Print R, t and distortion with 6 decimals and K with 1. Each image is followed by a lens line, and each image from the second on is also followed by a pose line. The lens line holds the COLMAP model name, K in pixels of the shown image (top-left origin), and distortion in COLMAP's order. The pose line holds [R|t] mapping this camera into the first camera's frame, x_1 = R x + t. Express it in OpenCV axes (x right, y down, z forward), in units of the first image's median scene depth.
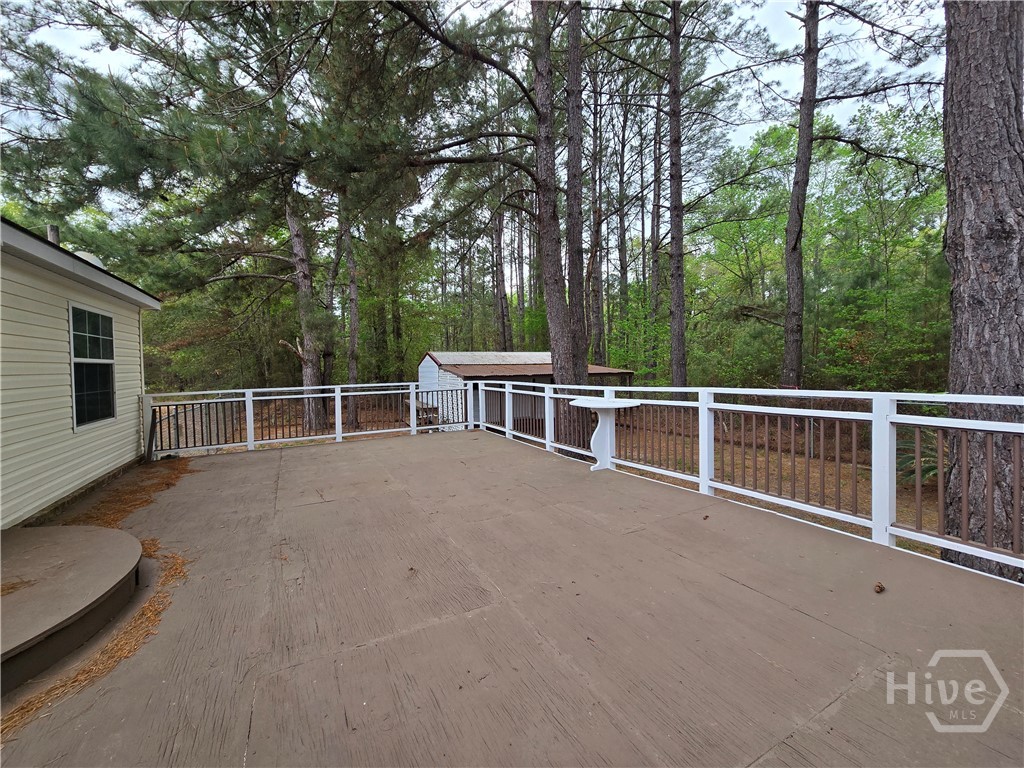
lens RADIAL K [[415.3, 0, 507.9], [0, 415.3, 379.0], [0, 0, 1]] dist [0.000727, 0.000307]
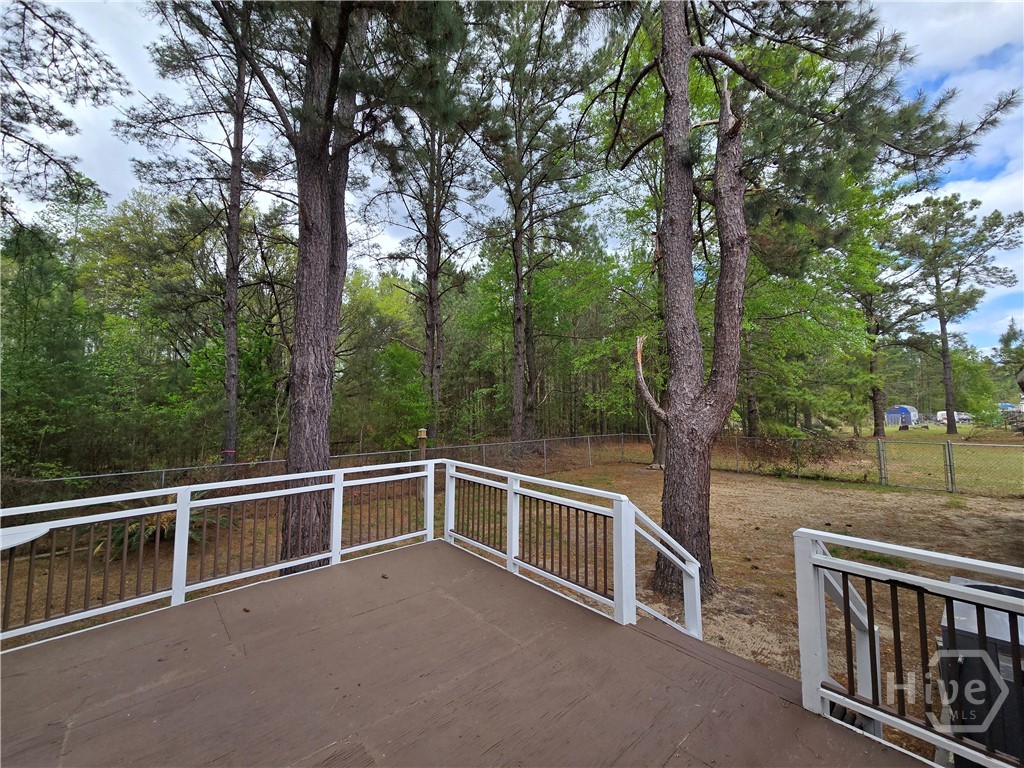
lens RADIAL K [[415.3, 0, 510.1], [0, 415.3, 383.7], [0, 0, 1]] dist [0.000727, 0.000307]
pose [[-0.255796, 0.091941, 0.962349, -0.745892], [0.045973, 0.995498, -0.082888, -0.114914], [-0.965637, 0.023039, -0.258871, 0.615132]]
